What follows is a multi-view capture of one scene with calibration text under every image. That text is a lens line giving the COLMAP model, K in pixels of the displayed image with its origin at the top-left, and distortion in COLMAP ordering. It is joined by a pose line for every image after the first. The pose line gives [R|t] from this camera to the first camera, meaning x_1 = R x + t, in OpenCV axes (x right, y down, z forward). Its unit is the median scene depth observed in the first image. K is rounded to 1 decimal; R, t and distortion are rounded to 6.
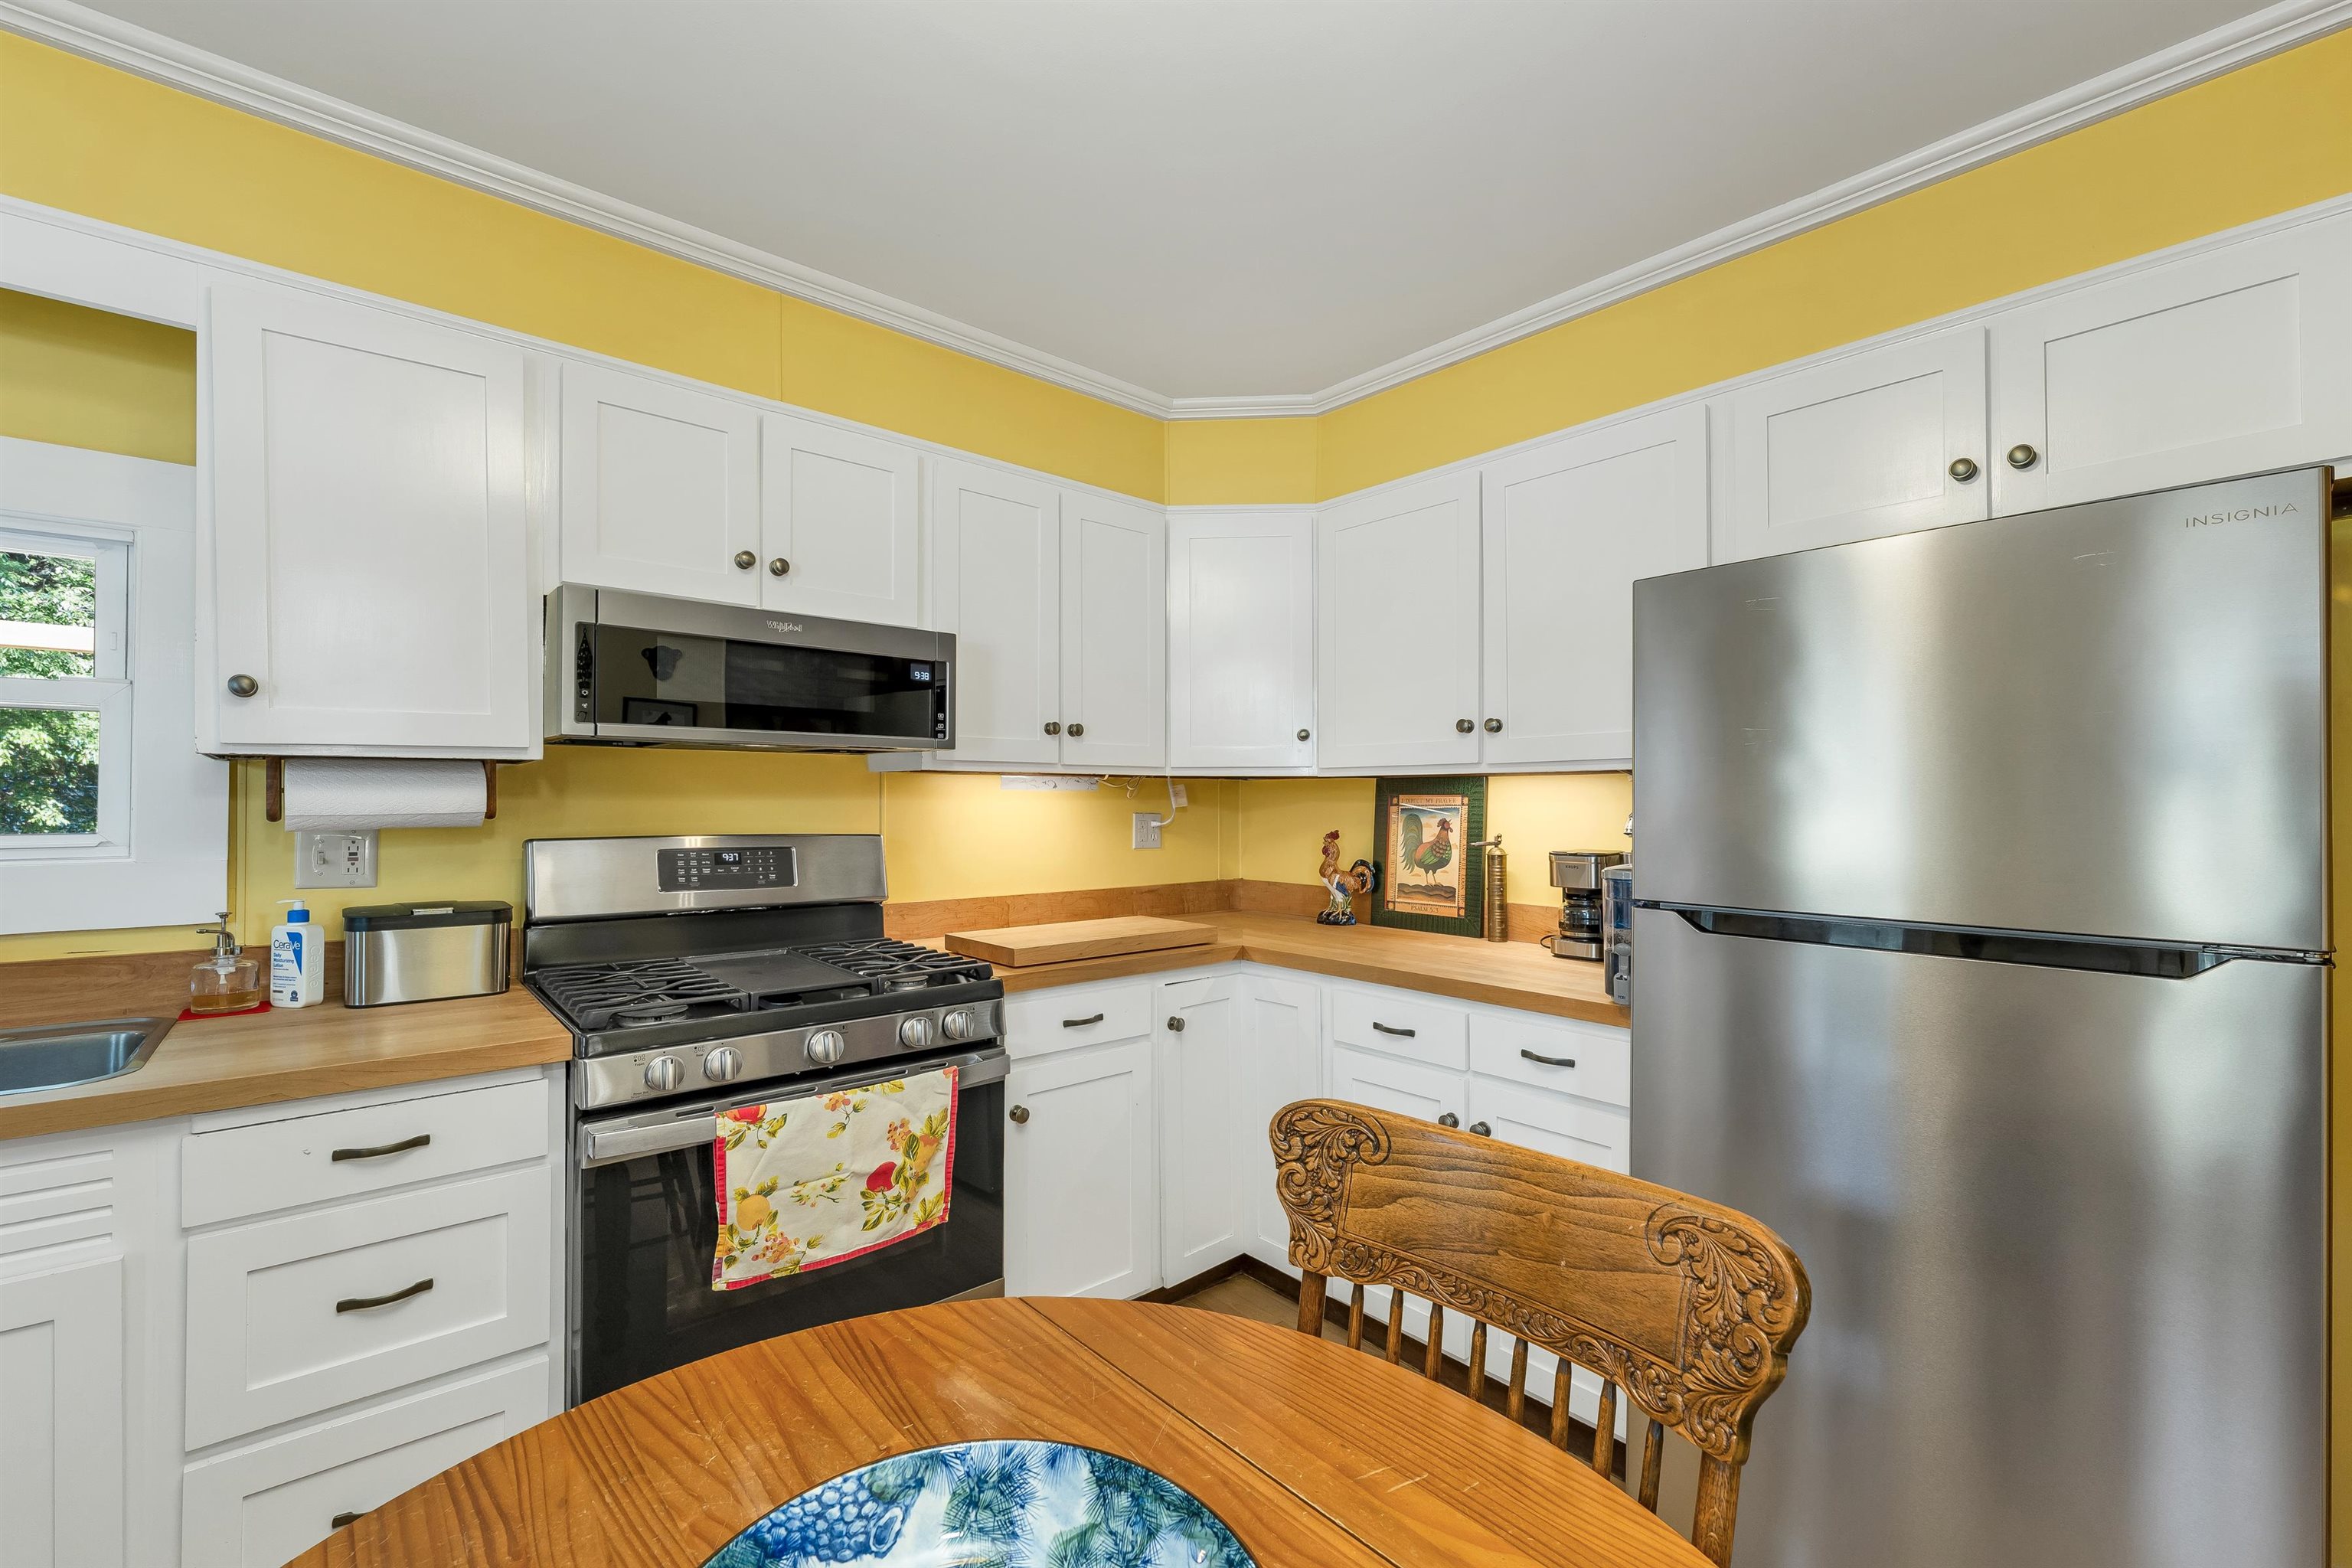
lens RADIAL K [[966.0, 0, 1168.2], [0, 966.0, 796.9], [0, 0, 1]] dist [-0.002613, -0.000531]
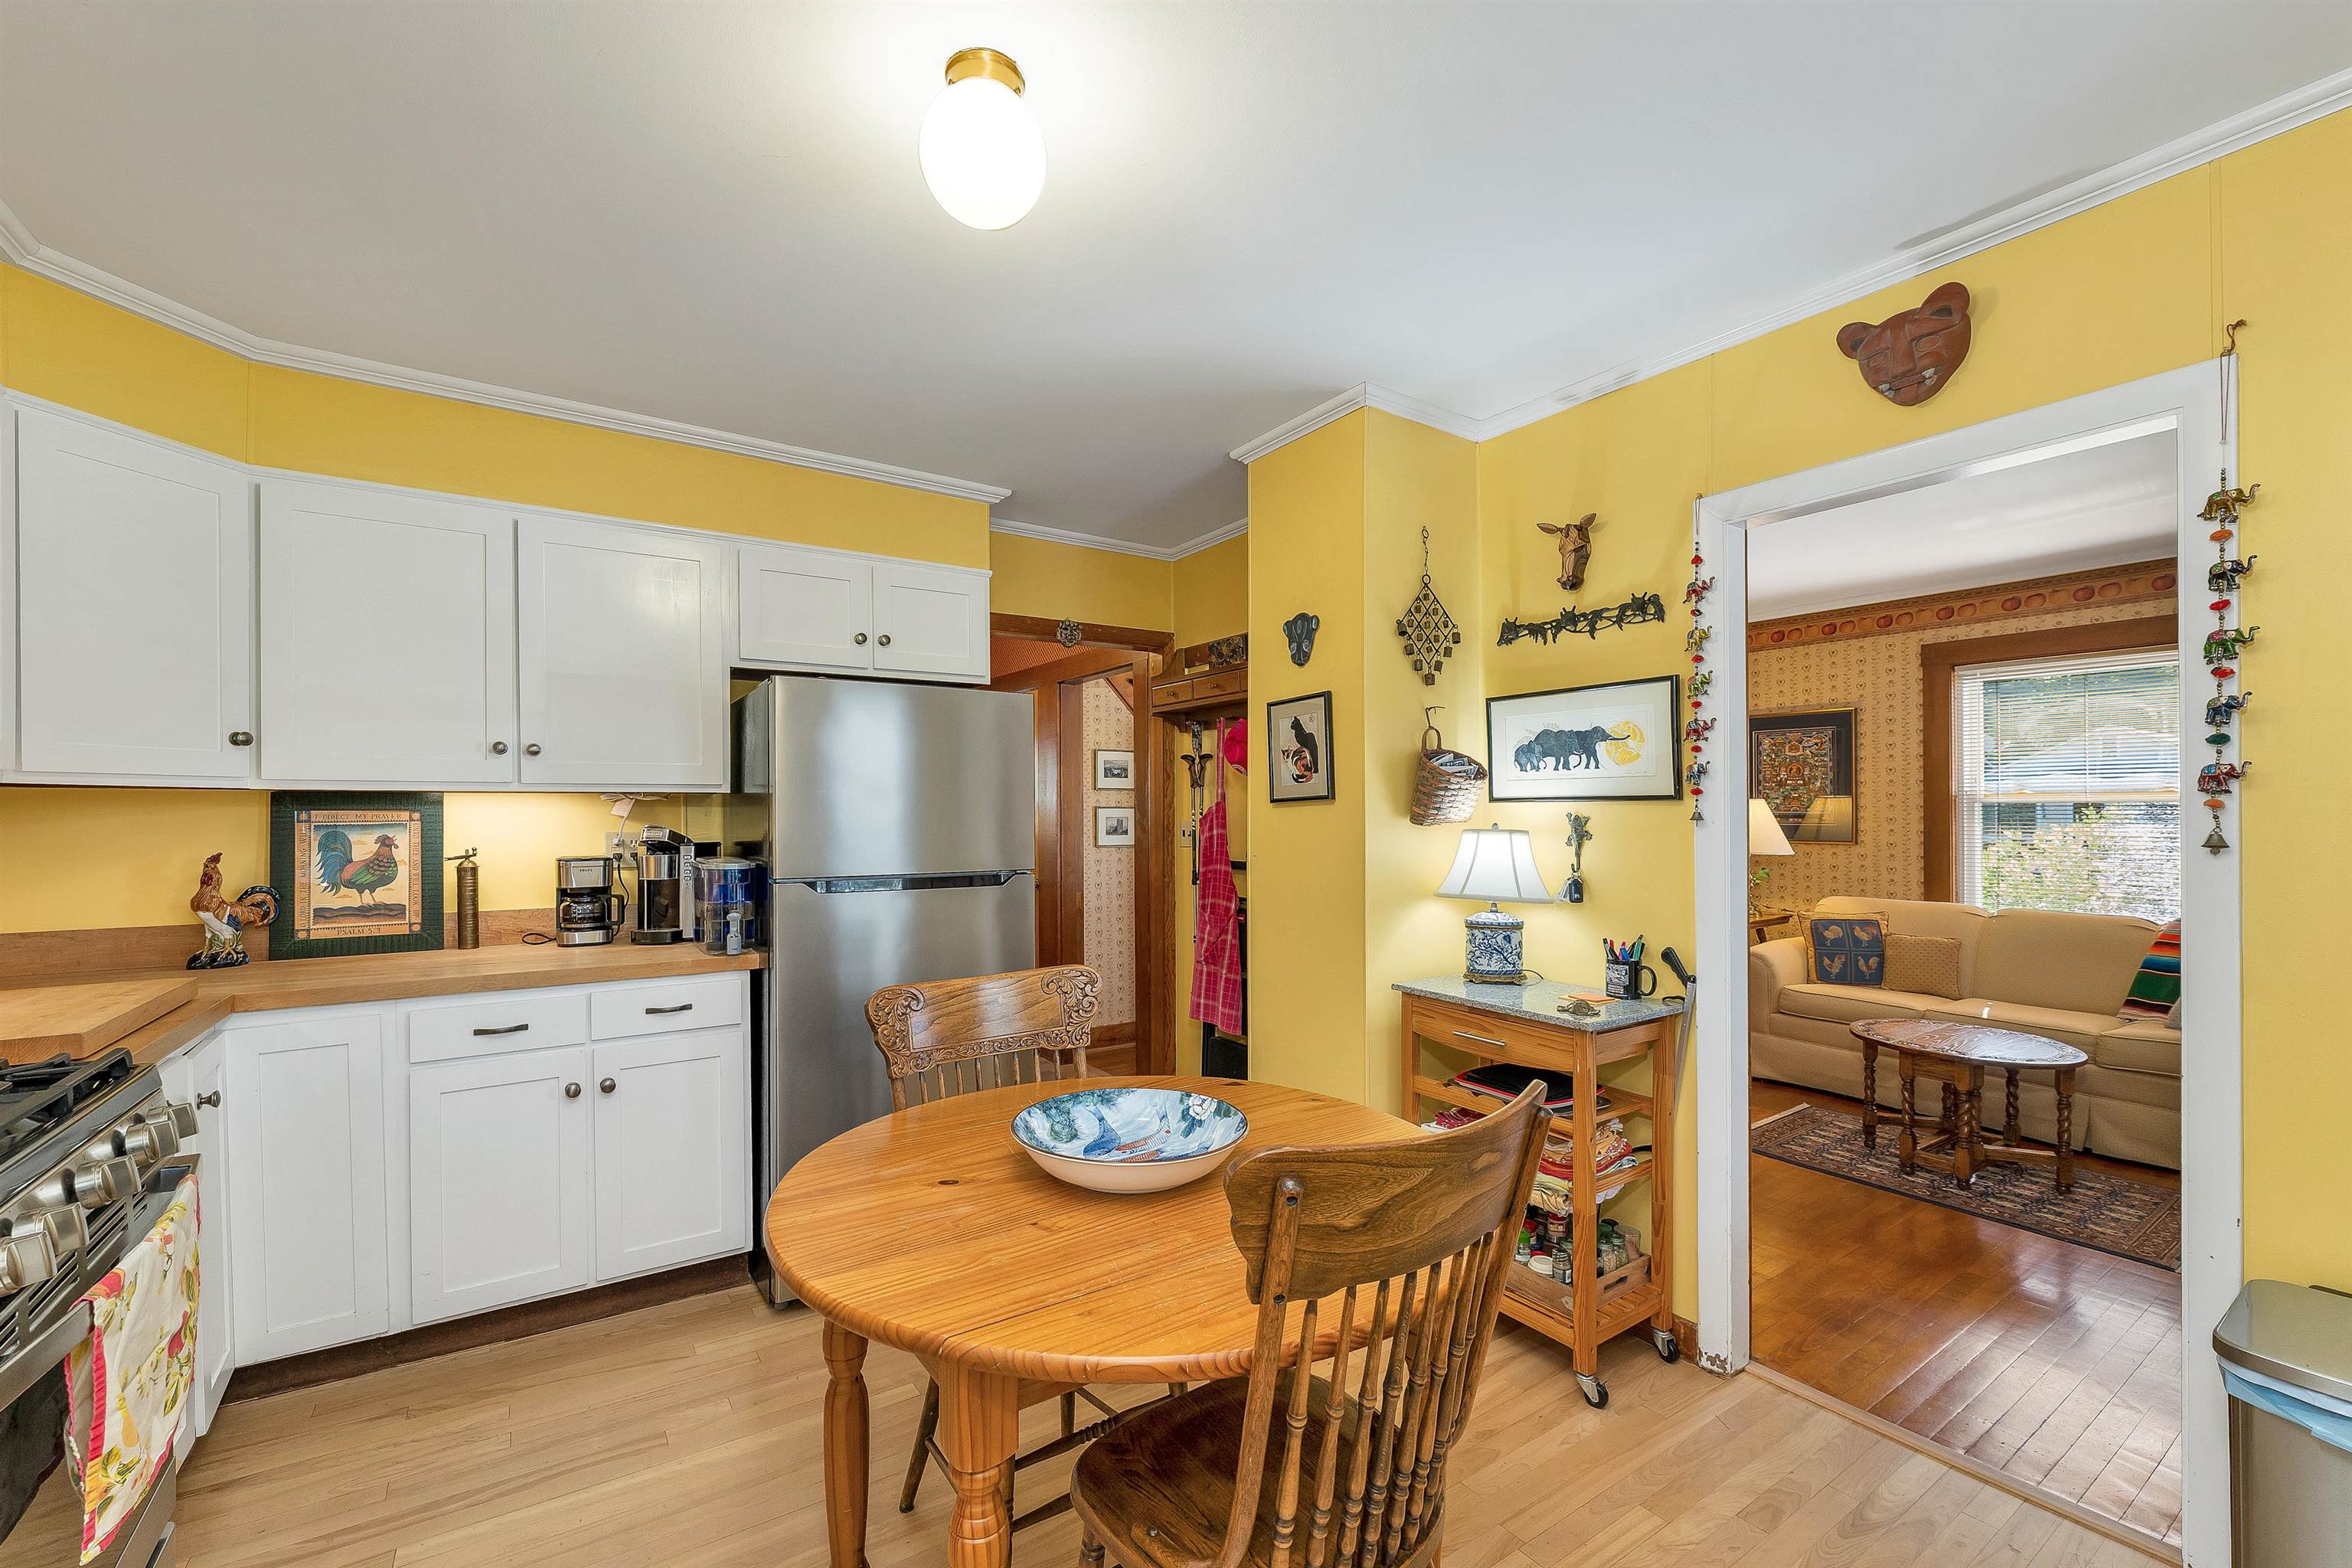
lens RADIAL K [[979.5, 0, 1159.2], [0, 979.5, 808.1], [0, 0, 1]] dist [-0.001778, -0.000516]
pose [[0.125938, -0.000061, 0.992038, -0.911928], [-0.002504, 0.999997, 0.000379, -0.010177], [-0.992035, -0.002532, 0.125937, 0.162773]]
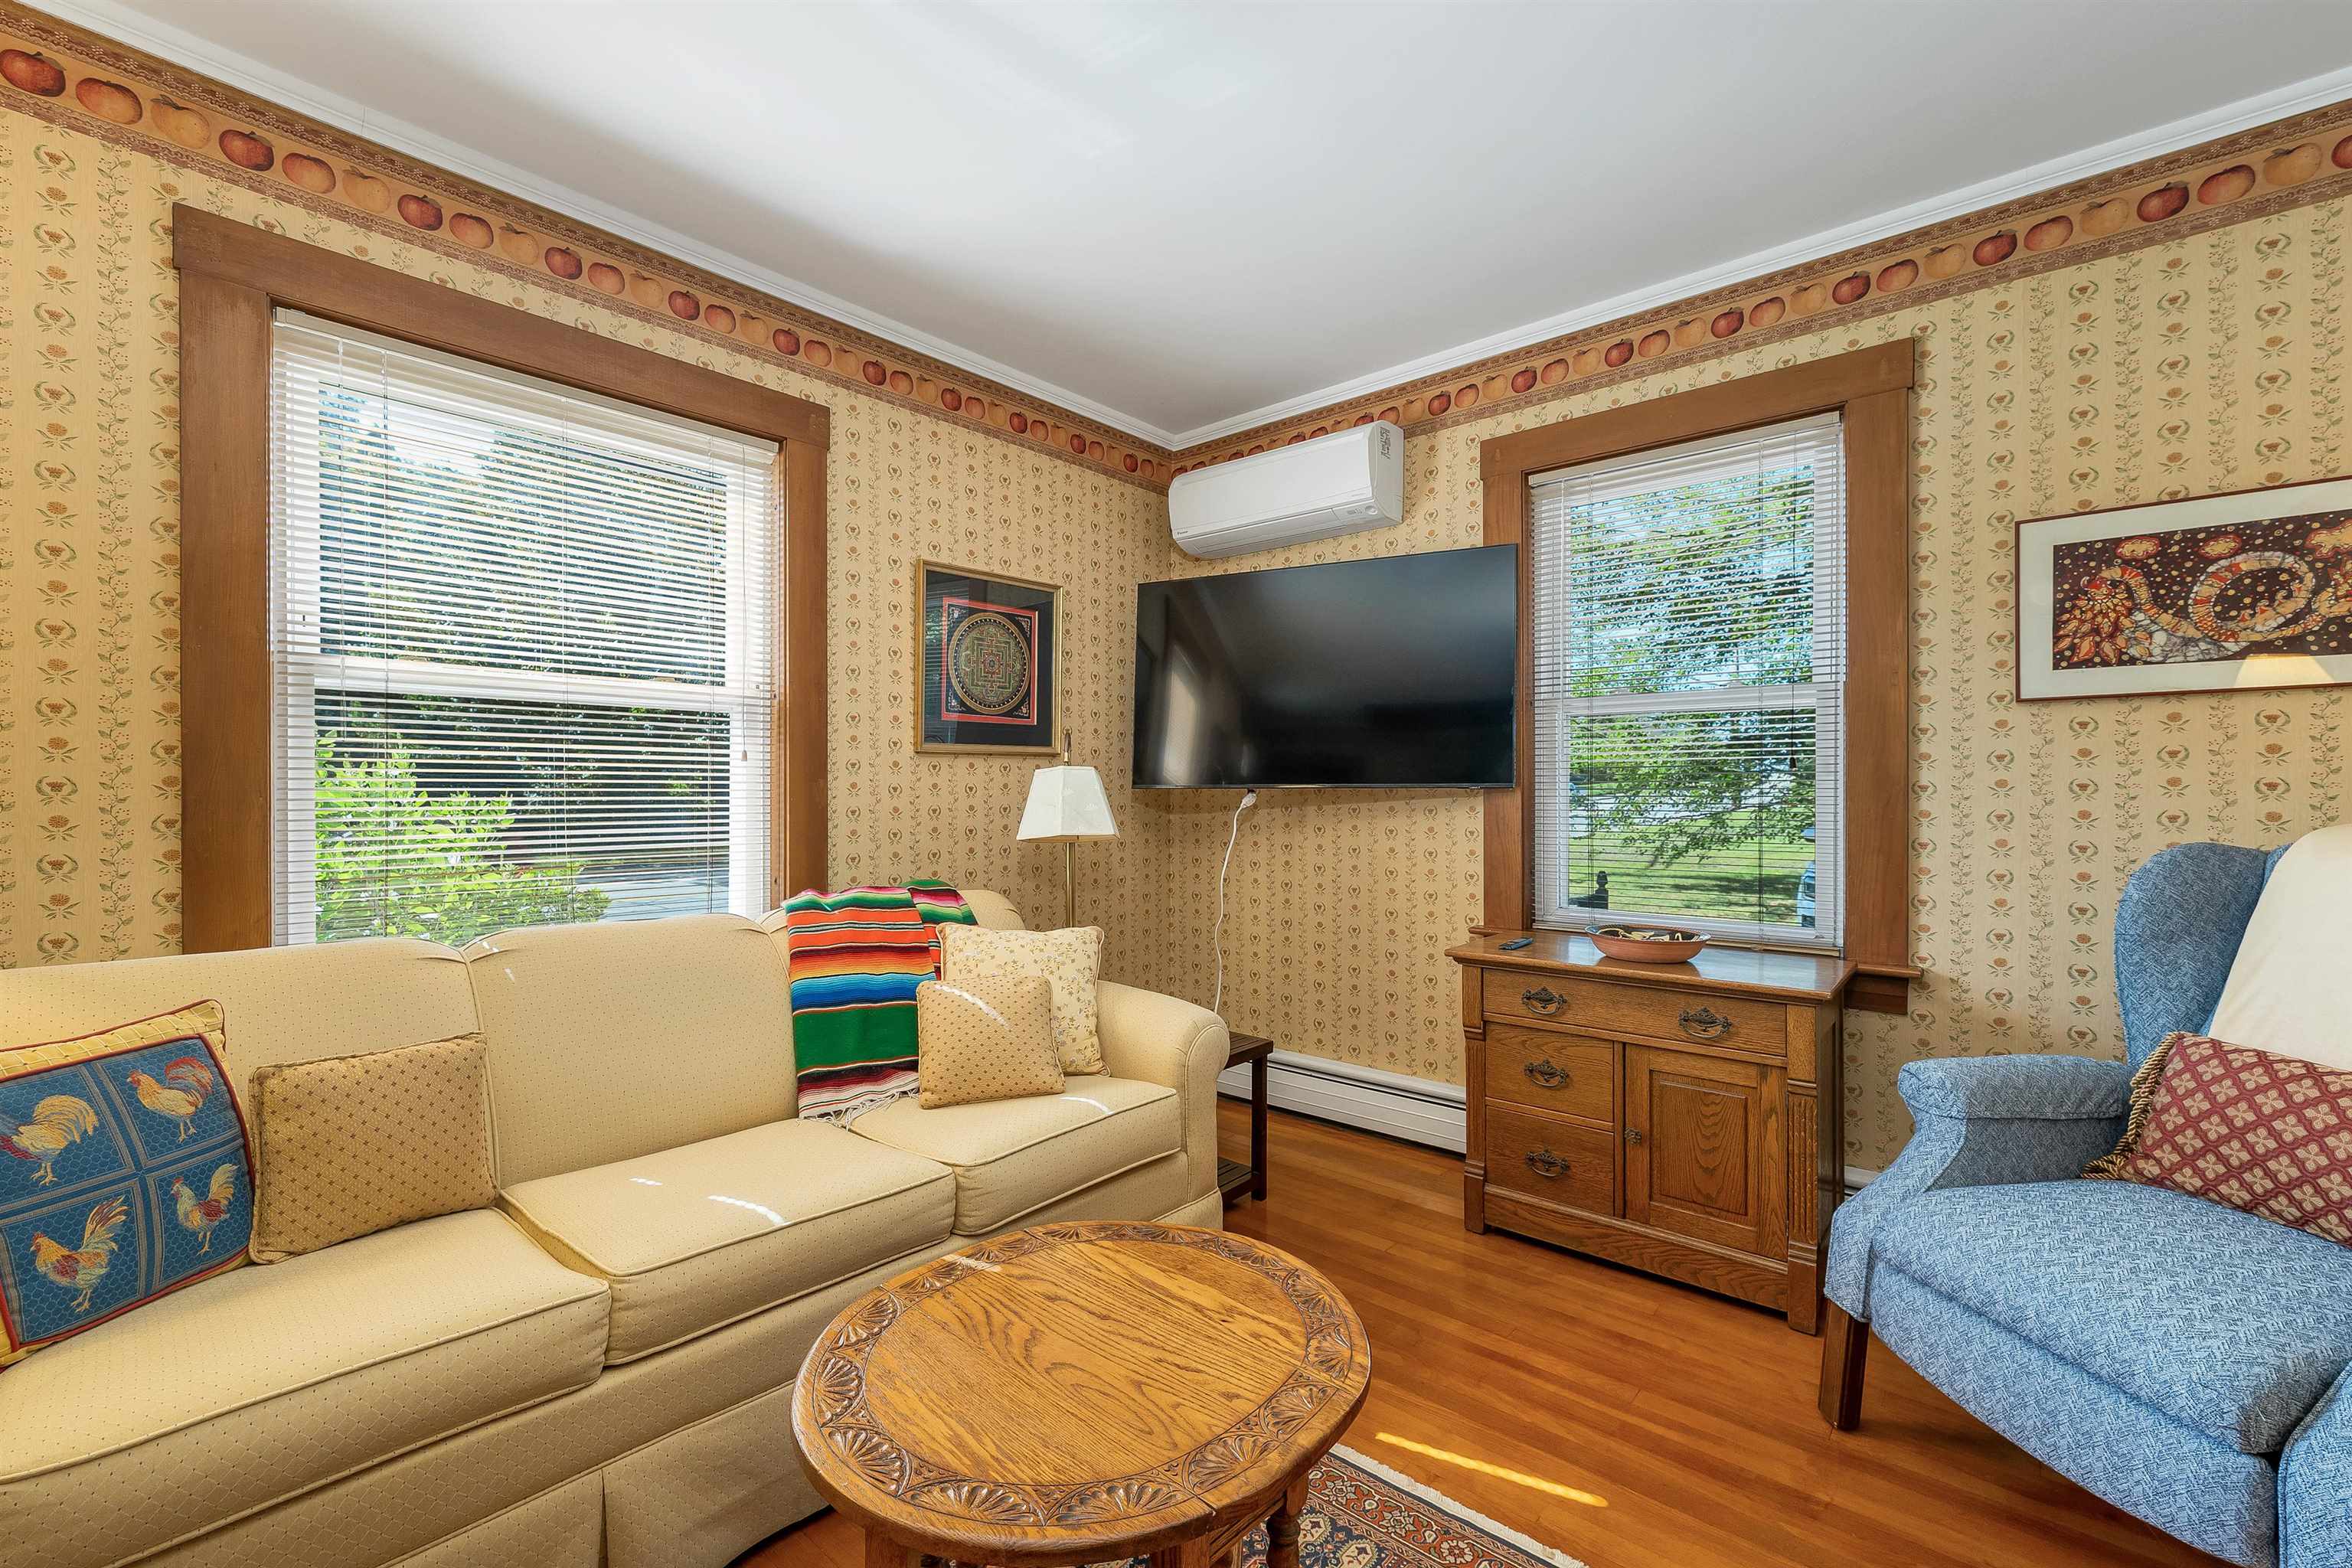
lens RADIAL K [[995.1, 0, 1168.5], [0, 995.1, 798.4], [0, 0, 1]] dist [-0.001360, -0.000507]
pose [[-0.991126, 0.001168, -0.132922, 1.265119], [0.001616, 0.999993, -0.003259, 0.104959], [0.132917, -0.003445, -0.991121, -0.542768]]
